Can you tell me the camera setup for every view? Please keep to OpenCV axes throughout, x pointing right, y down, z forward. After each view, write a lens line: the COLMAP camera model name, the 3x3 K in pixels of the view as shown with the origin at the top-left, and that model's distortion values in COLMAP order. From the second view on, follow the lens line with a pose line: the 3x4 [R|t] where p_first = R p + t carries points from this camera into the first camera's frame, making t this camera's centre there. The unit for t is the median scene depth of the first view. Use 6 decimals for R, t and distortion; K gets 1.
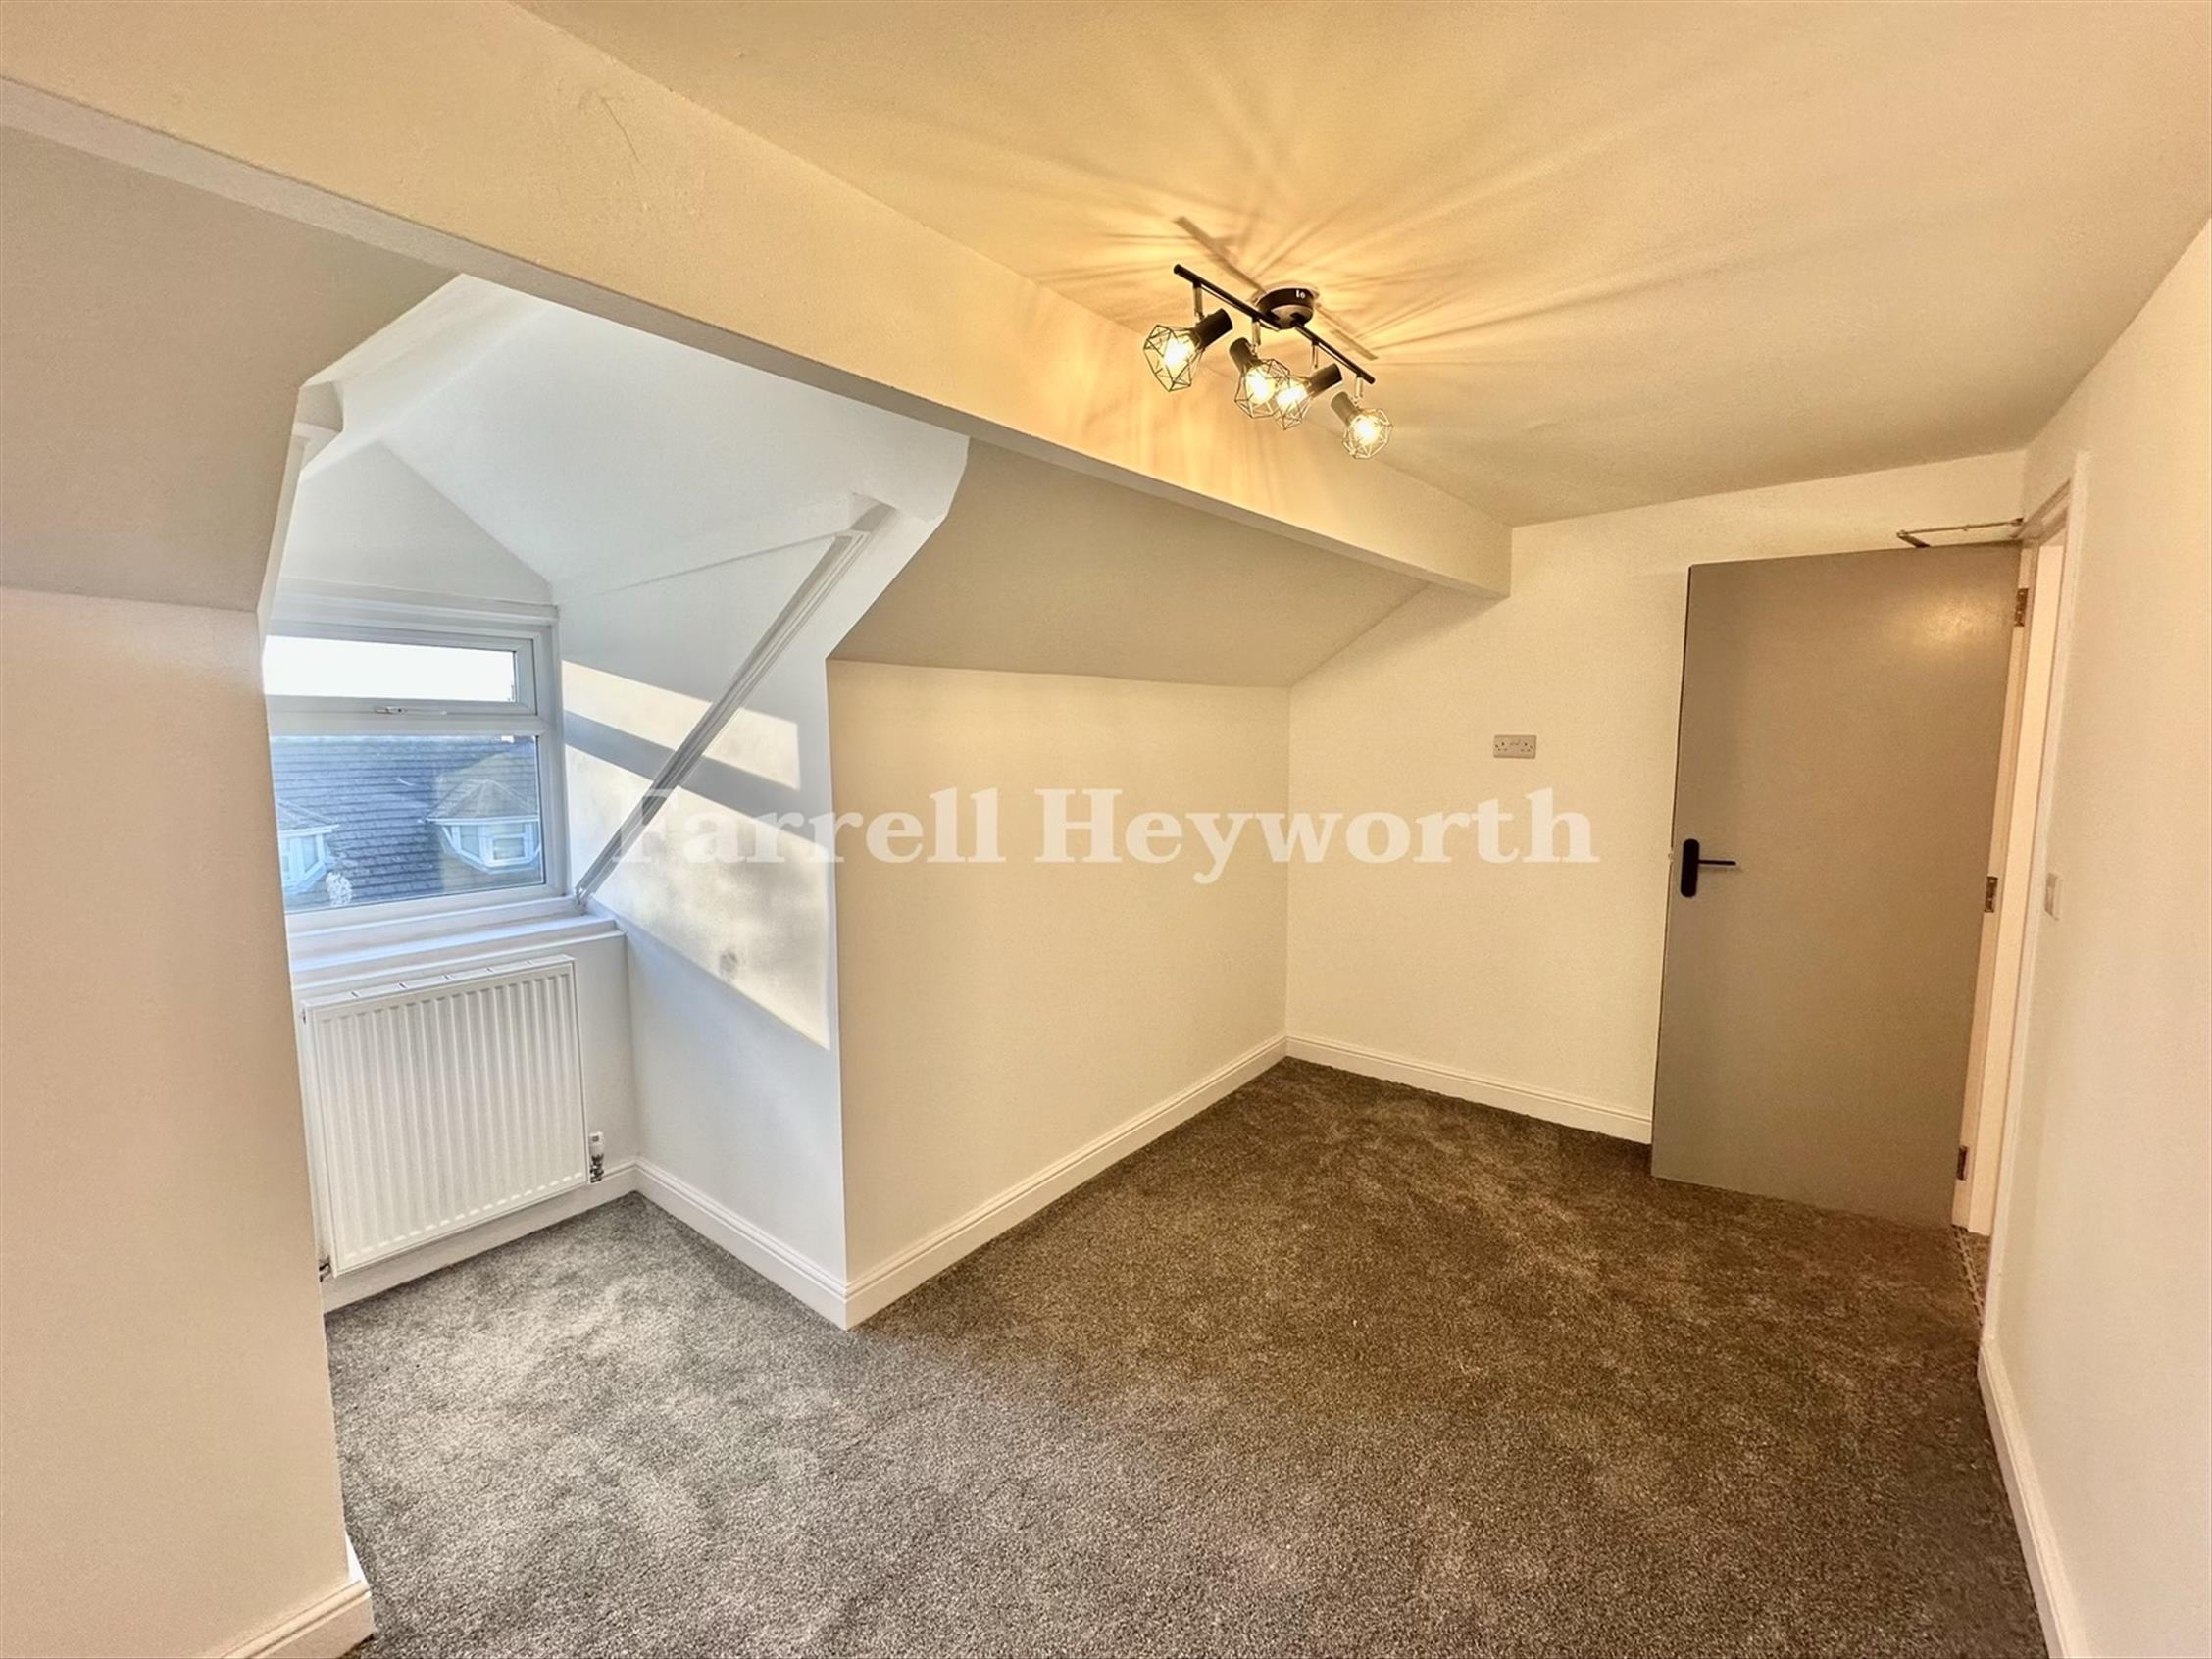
lens RADIAL K [[873.9, 0, 1110.8], [0, 873.9, 830.7], [0, 0, 1]] dist [0.009641, -0.002064]
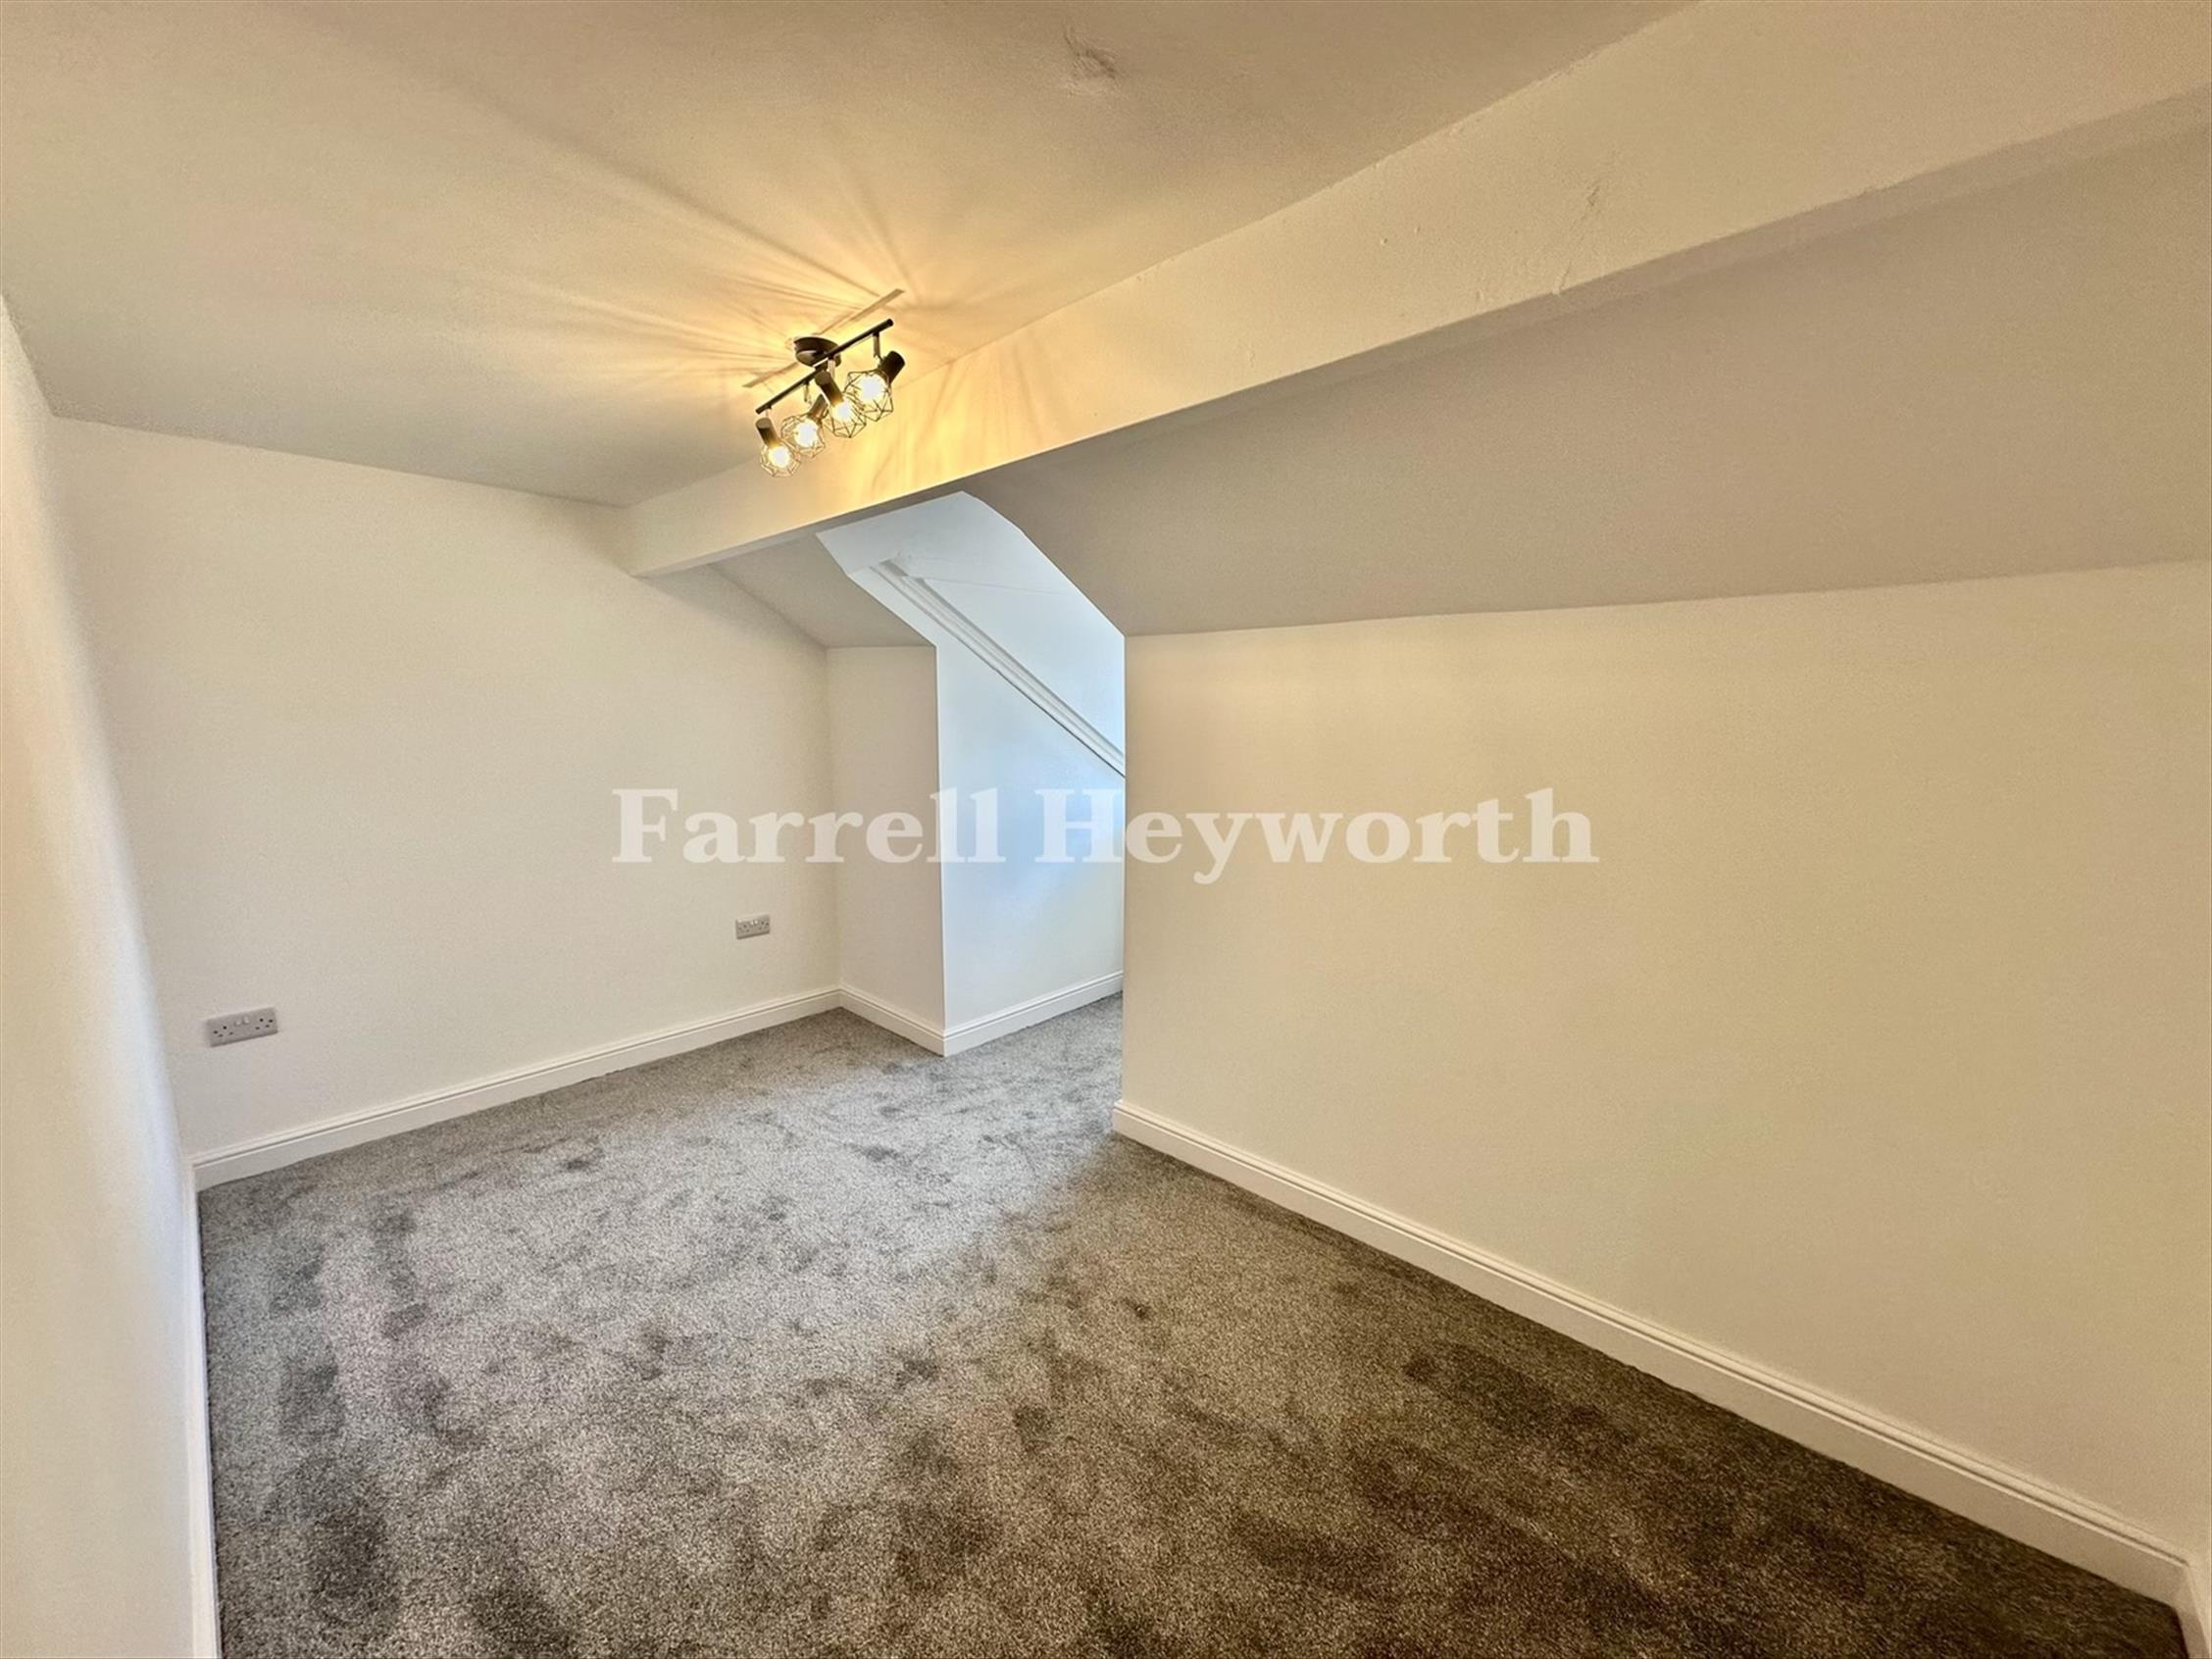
lens RADIAL K [[873.9, 0, 1109.8], [0, 873.9, 819.4], [0, 0, 1]] dist [0.009641, -0.002064]
pose [[-0.072627, 0.154099, -0.985383, 1.290825], [-0.102651, 0.981590, 0.161072, -0.166264], [0.992063, 0.112848, -0.055471, 1.347519]]
